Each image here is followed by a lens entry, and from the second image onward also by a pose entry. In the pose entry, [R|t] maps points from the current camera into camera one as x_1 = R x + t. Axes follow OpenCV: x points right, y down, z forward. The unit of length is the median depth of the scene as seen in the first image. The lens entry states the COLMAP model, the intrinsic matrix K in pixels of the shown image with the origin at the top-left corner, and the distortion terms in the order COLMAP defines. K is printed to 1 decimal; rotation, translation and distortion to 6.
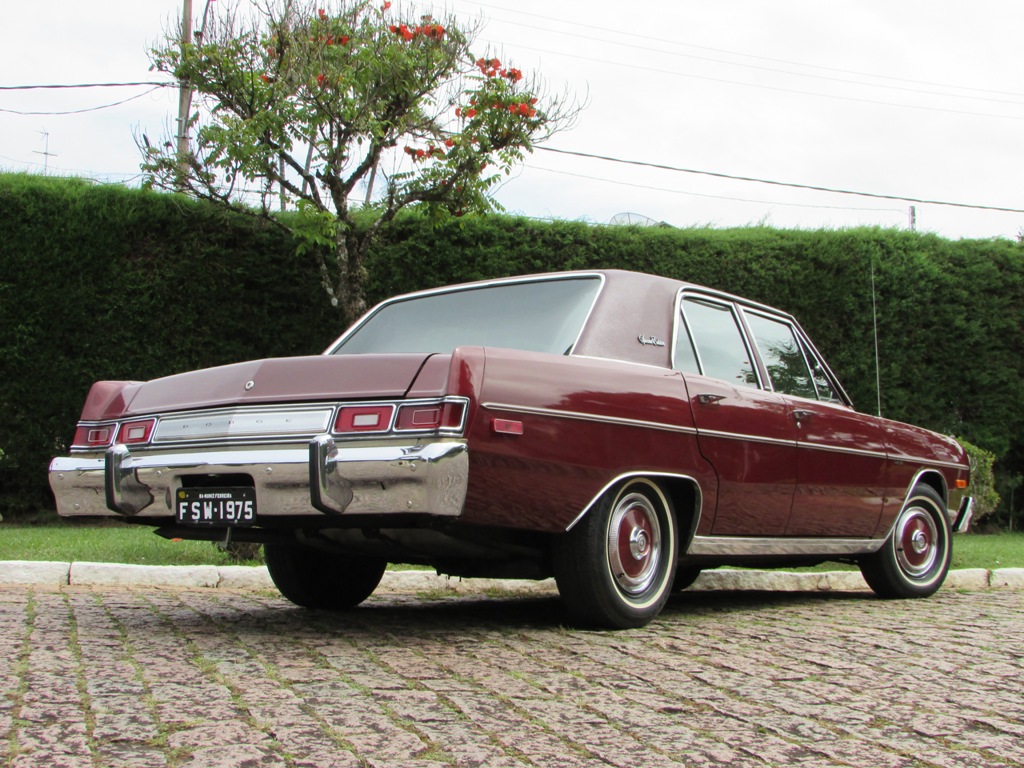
lens RADIAL K [[1433.1, 0, 512.0], [0, 1433.1, 384.0], [0, 0, 1]] dist [-0.131000, 0.143126]
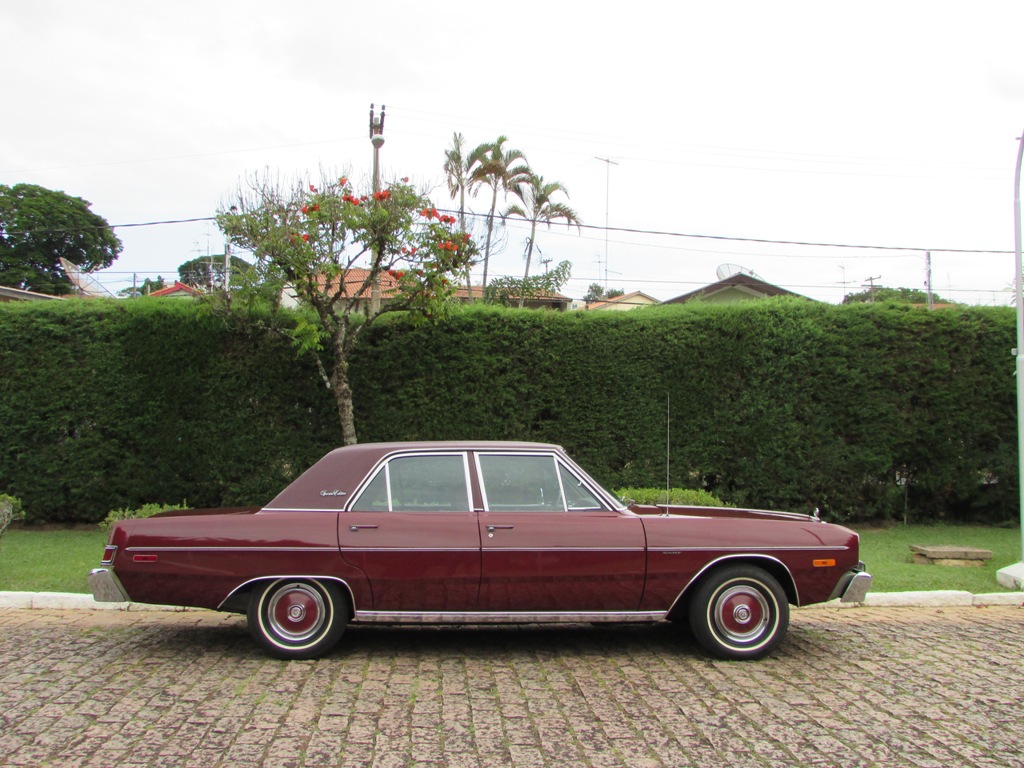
lens RADIAL K [[988.0, 0, 534.9], [0, 988.0, 378.6], [0, 0, 1]] dist [-0.075584, 0.032109]
pose [[0.974060, -0.025036, -0.224898, 0.265914], [0.028715, 0.999502, 0.013100, -0.061365], [0.224458, -0.019218, 0.974294, 0.054816]]
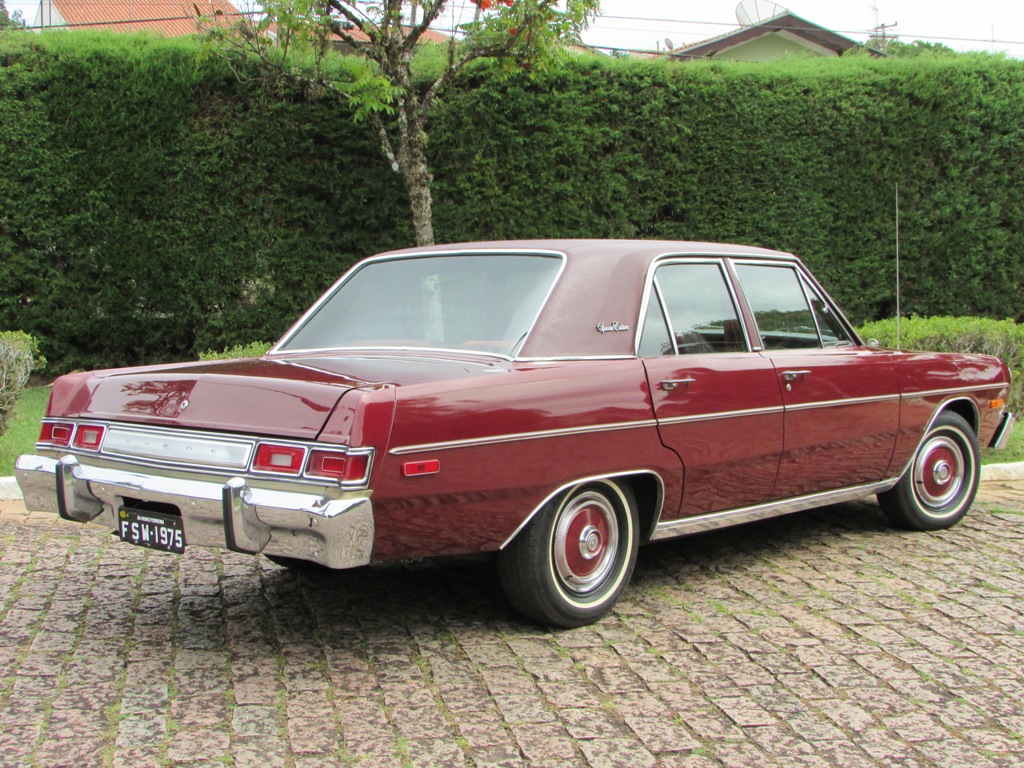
lens RADIAL K [[1433.1, 0, 512.0], [0, 1433.1, 384.0], [0, 0, 1]] dist [-0.131000, 0.143126]
pose [[0.994027, 0.002014, -0.109115, 0.054996], [0.016390, 0.985736, 0.167499, -0.063059], [0.107896, -0.168287, 0.979815, 0.015723]]
